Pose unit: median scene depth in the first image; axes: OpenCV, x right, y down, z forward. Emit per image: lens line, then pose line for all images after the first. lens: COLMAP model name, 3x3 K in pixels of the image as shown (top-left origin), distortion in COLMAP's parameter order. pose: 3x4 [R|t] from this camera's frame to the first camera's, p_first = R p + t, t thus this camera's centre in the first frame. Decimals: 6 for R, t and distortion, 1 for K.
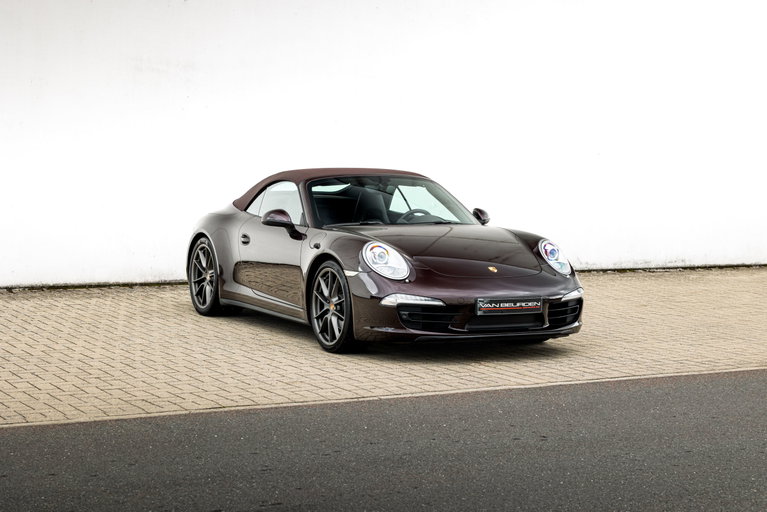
lens RADIAL K [[1415.9, 0, 383.5], [0, 1415.9, 256.0], [0, 0, 1]] dist [-0.017979, -0.156668]
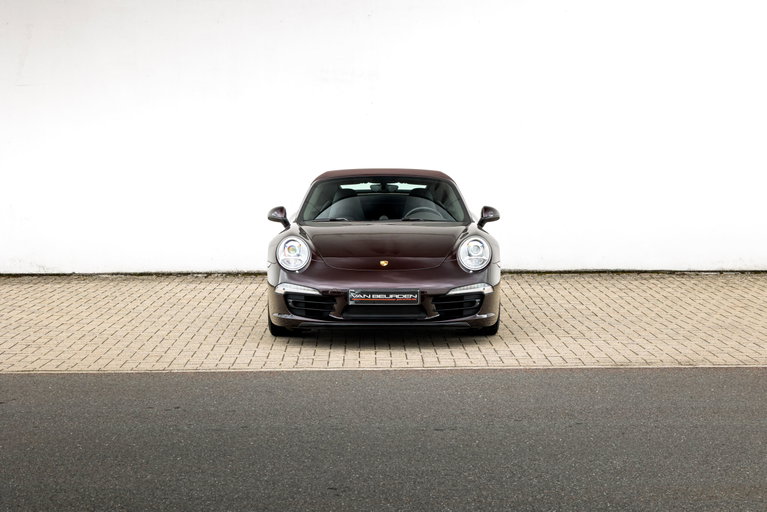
lens RADIAL K [[1414.9, 0, 383.5], [0, 1414.9, 256.0], [0, 0, 1]] dist [-0.031330, -0.018408]
pose [[0.897990, 0.016892, -0.439691, 0.542245], [-0.014717, 0.999857, 0.008353, -0.005091], [0.439769, -0.001030, 0.898110, 0.029287]]
